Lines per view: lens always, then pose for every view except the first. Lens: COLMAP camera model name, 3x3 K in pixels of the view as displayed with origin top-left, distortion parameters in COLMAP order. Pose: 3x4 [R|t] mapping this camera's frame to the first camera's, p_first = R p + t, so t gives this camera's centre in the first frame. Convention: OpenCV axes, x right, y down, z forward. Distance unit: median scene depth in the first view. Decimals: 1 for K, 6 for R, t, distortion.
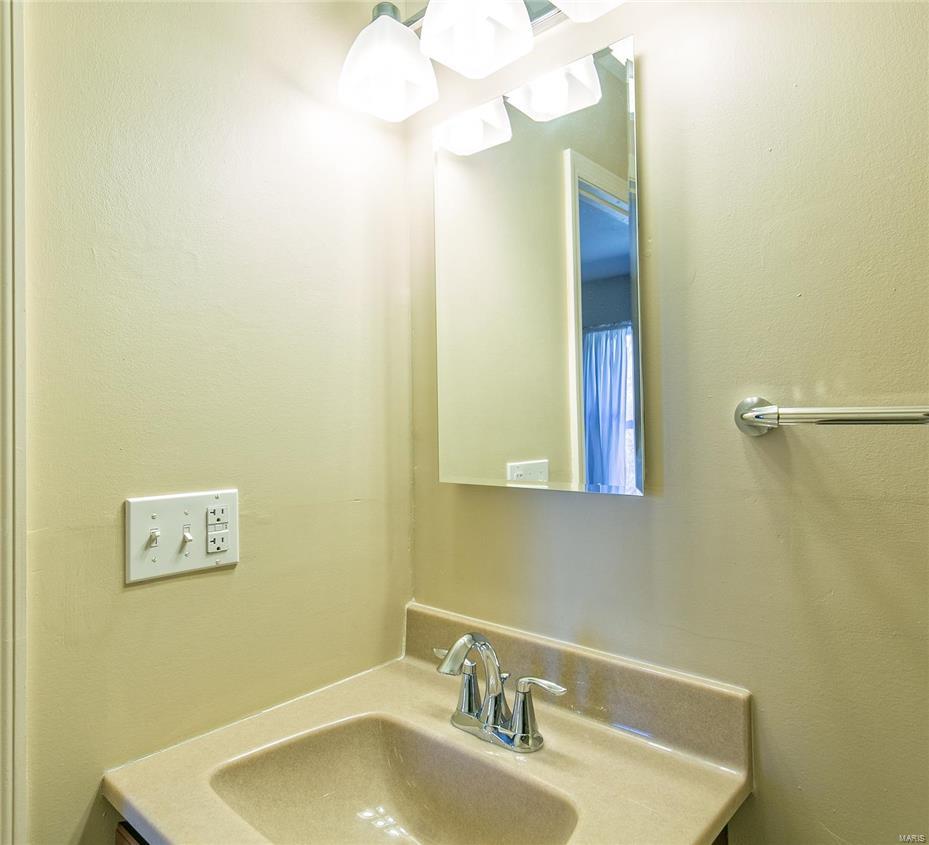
lens RADIAL K [[623.4, 0, 464.4], [0, 623.4, 427.7], [0, 0, 1]] dist [-0.005273, -0.000629]
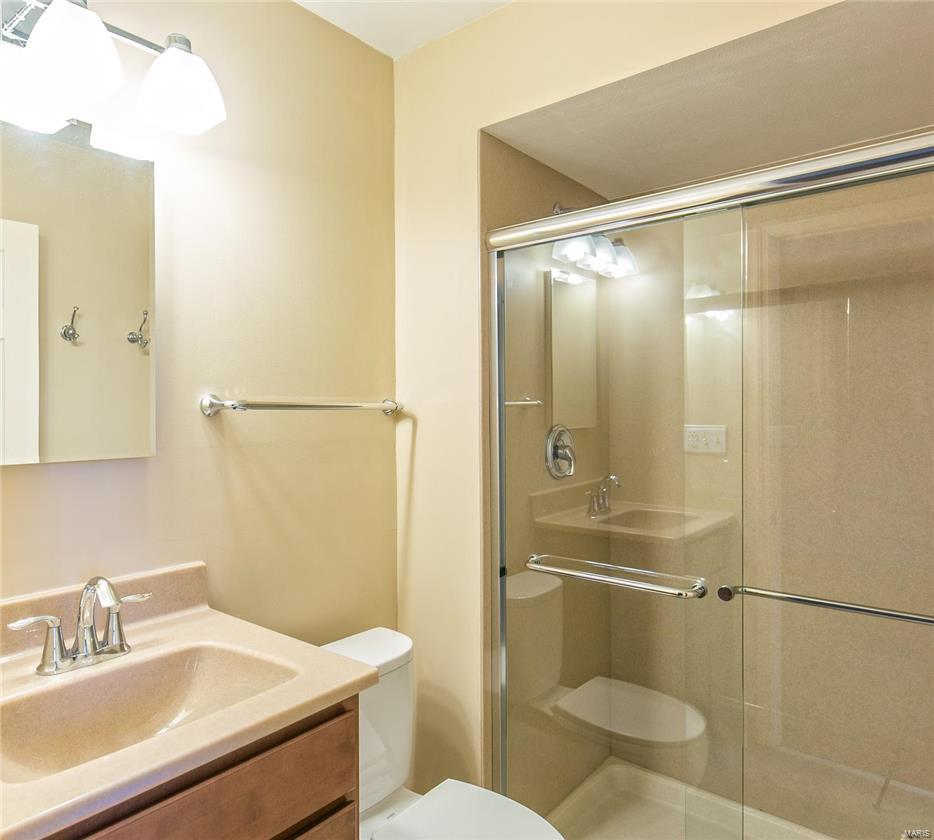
lens RADIAL K [[637.9, 0, 466.8], [0, 637.9, 417.7], [0, 0, 1]] dist [-0.004502, -0.000293]
pose [[-0.063031, 0.002603, 0.998008, -1.425337], [-0.002946, 0.999992, -0.002795, 0.021462], [-0.998007, -0.003117, -0.063023, 0.395035]]
